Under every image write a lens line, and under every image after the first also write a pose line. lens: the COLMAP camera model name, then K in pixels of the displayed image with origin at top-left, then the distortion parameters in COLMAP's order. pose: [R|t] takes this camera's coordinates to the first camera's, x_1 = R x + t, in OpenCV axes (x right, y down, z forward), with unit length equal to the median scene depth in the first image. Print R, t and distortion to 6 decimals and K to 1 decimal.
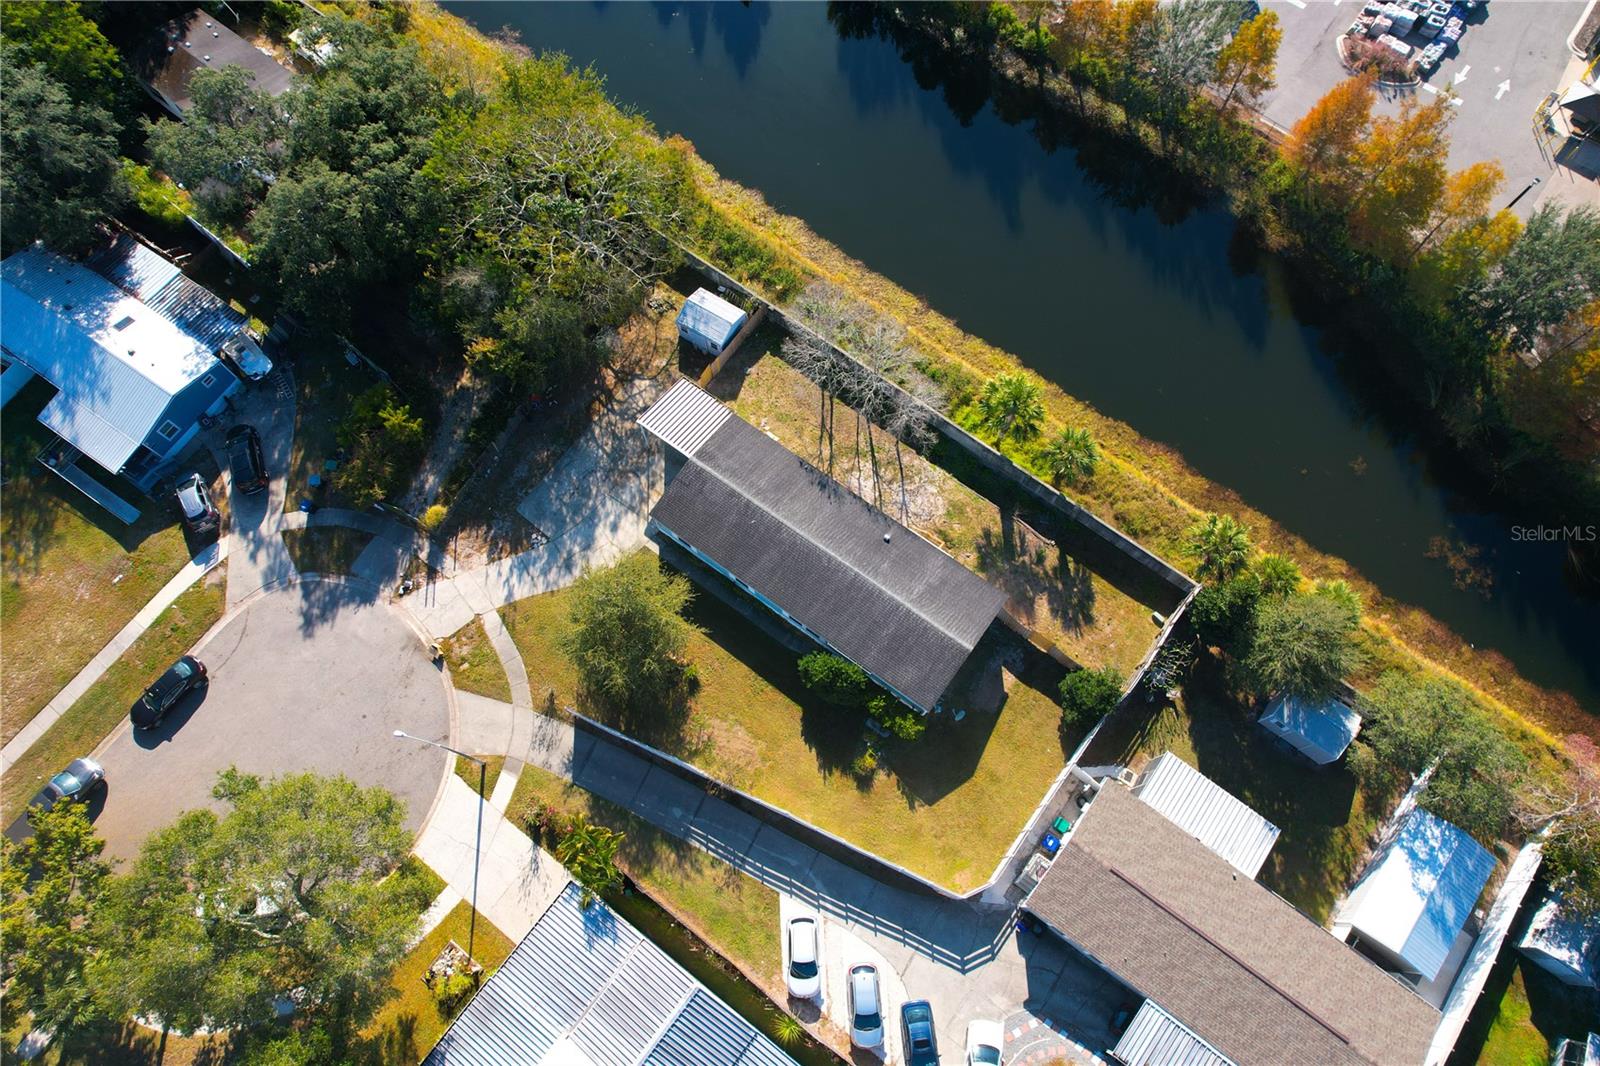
lens RADIAL K [[1045.2, 0, 800.0], [0, 1045.2, 533.0], [0, 0, 1]] dist [-0.001889, -0.195532]
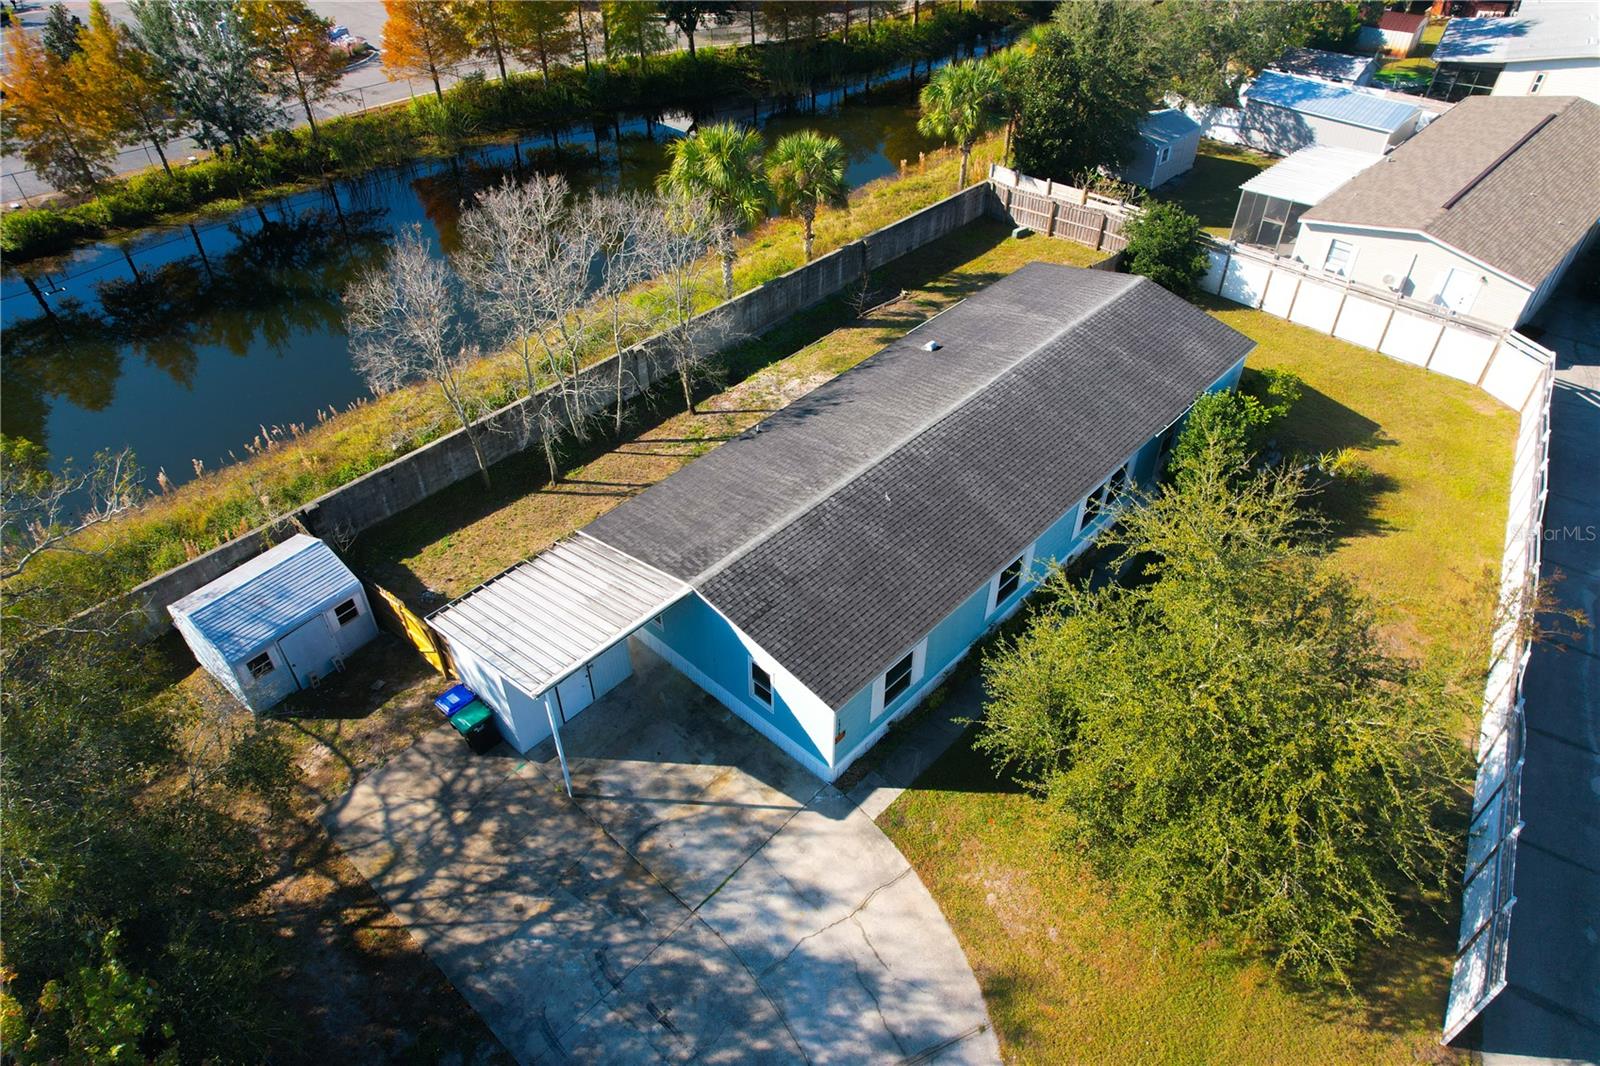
lens RADIAL K [[1024.2, 0, 792.0], [0, 1024.2, 539.6], [0, 0, 1]] dist [-0.074307, 0.062621]
pose [[0.119950, -0.640603, 0.758445, -0.350415], [0.933133, 0.333562, 0.134158, -0.090862], [-0.338931, 0.691638, 0.637779, 0.733869]]
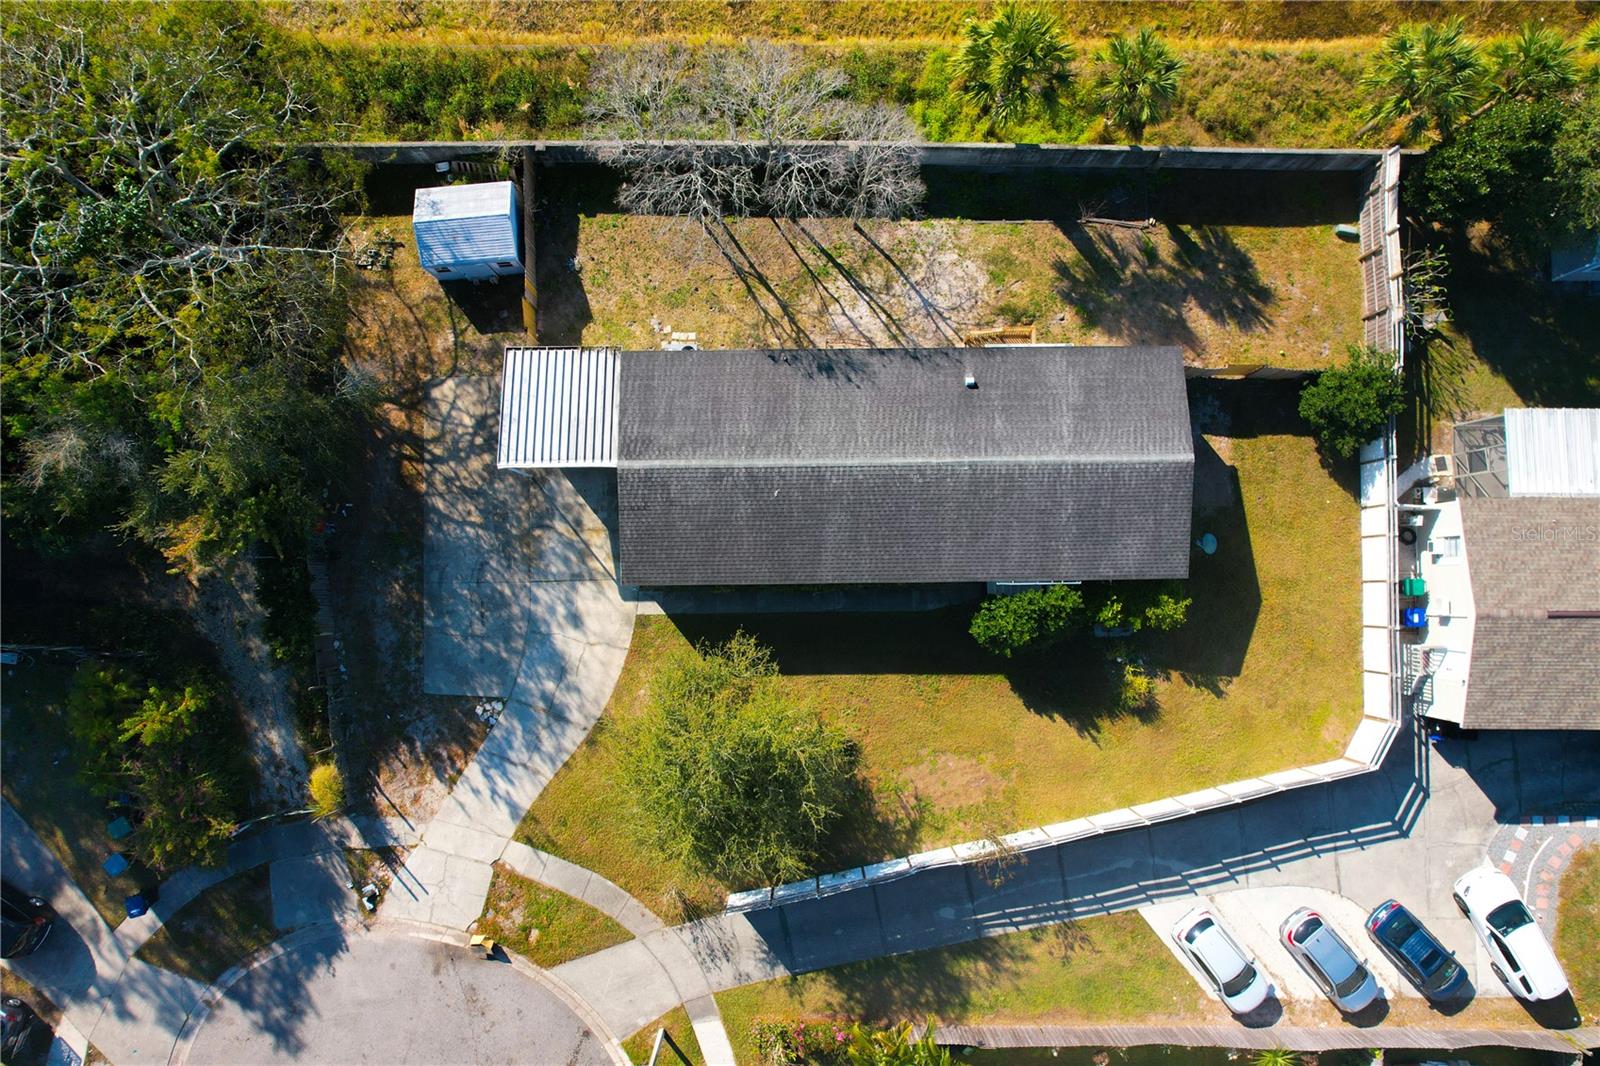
lens RADIAL K [[1024.2, 0, 792.0], [0, 1024.2, 539.6], [0, 0, 1]] dist [-0.074307, 0.062621]
pose [[0.799267, -0.599863, 0.036570, -0.071407], [0.559564, 0.765009, 0.318826, -0.162378], [-0.219228, -0.234363, 0.947108, 0.426603]]
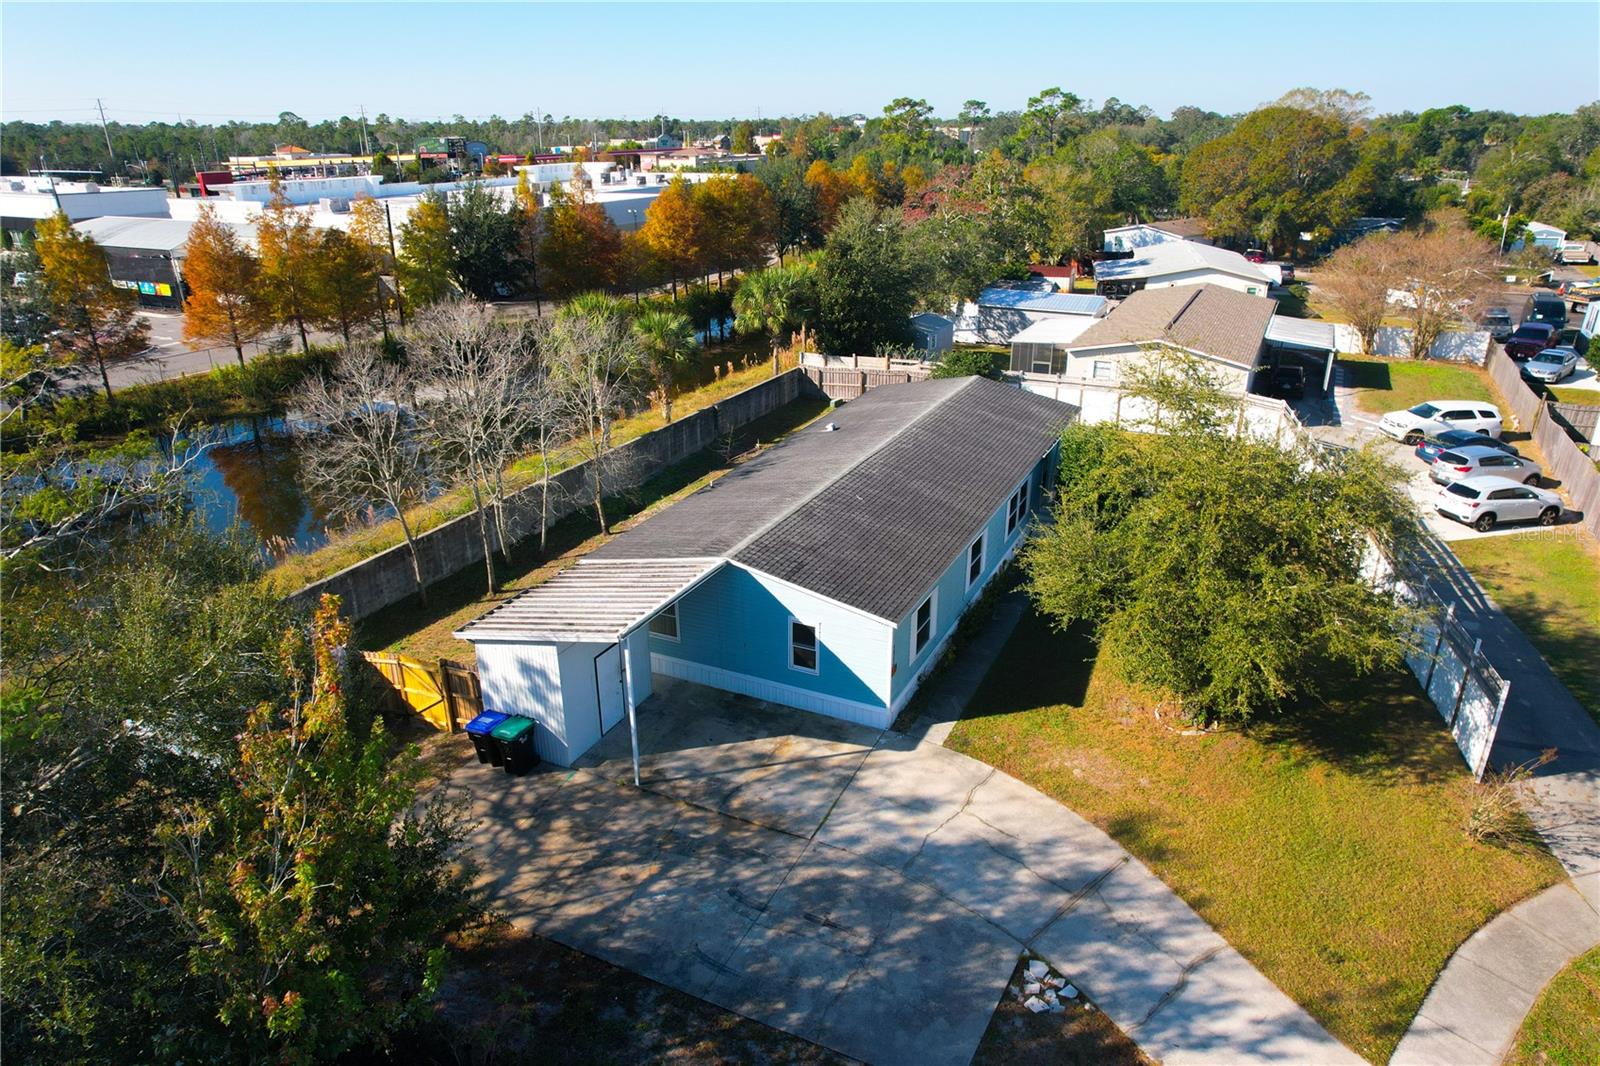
lens RADIAL K [[1024.2, 0, 792.0], [0, 1024.2, 539.6], [0, 0, 1]] dist [-0.074307, 0.062621]
pose [[-0.180518, -0.356308, 0.916765, -0.435539], [0.925958, 0.252758, 0.280564, -0.152133], [-0.331687, 0.899532, 0.284299, 0.860457]]
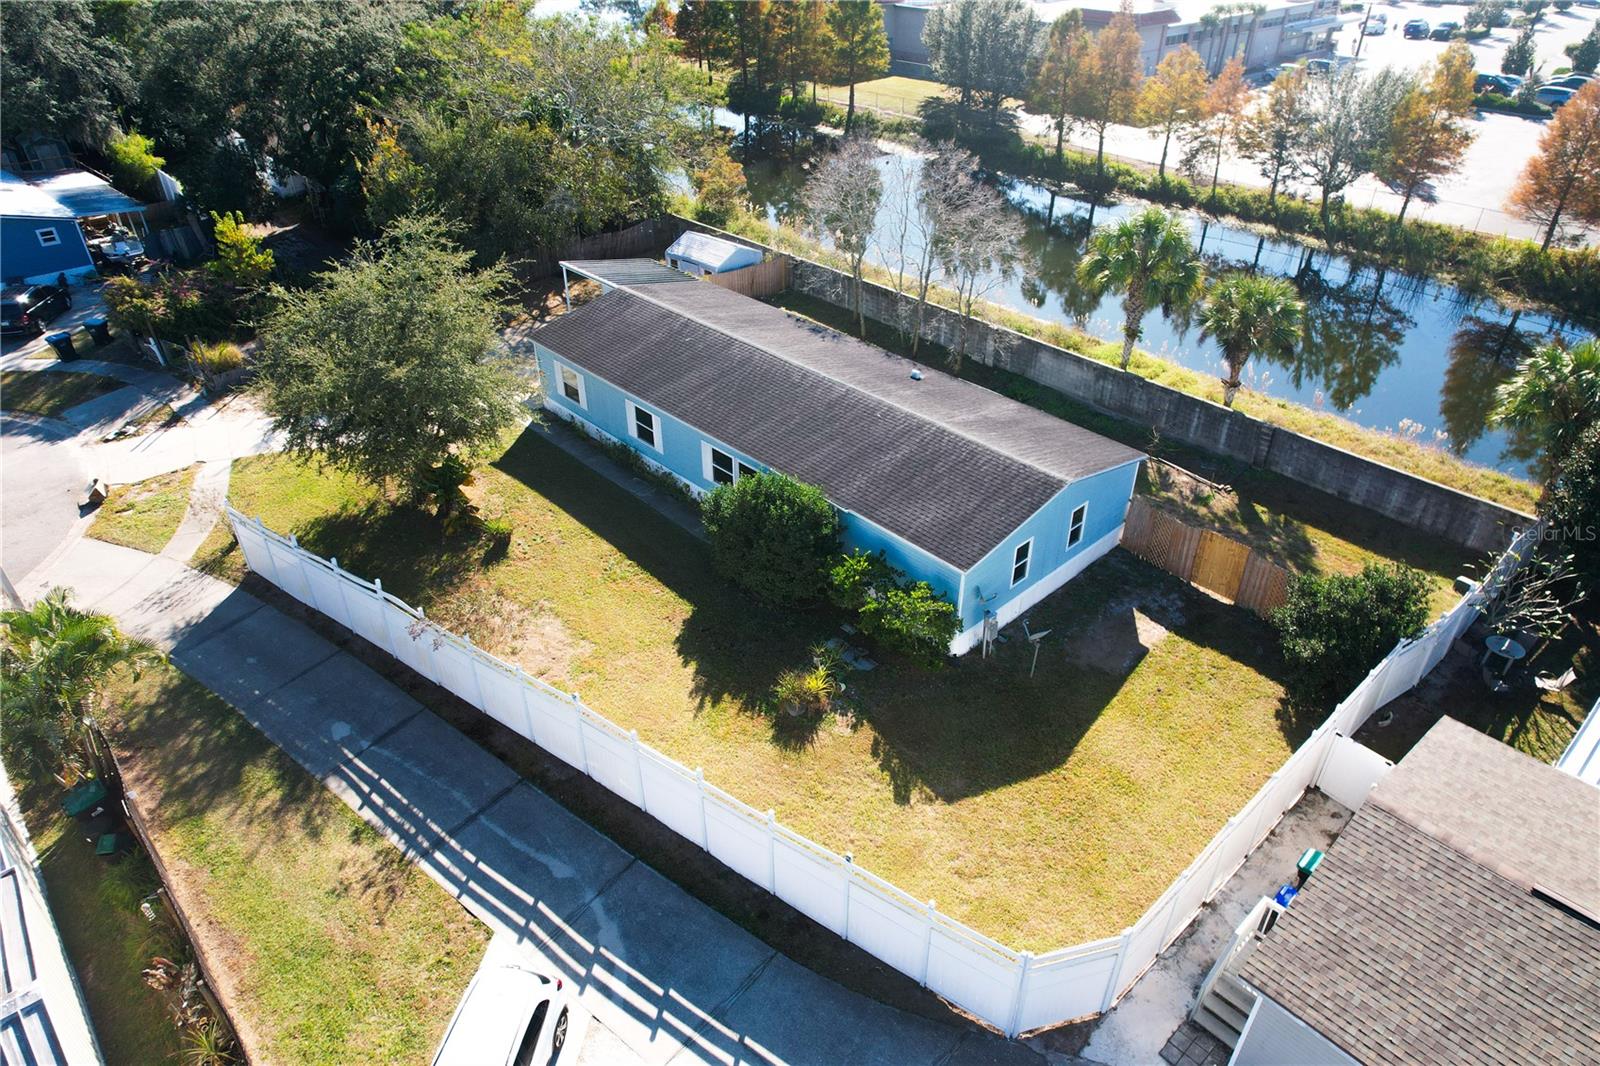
lens RADIAL K [[995.6, 0, 800.7], [0, 995.6, 567.6], [0, 0, 1]] dist [-0.025678, 0.002781]
pose [[0.983969, 0.109427, -0.140819, 0.103768], [-0.169940, 0.814779, -0.554306, 0.371018], [0.054081, 0.569351, 0.820314, 0.595751]]
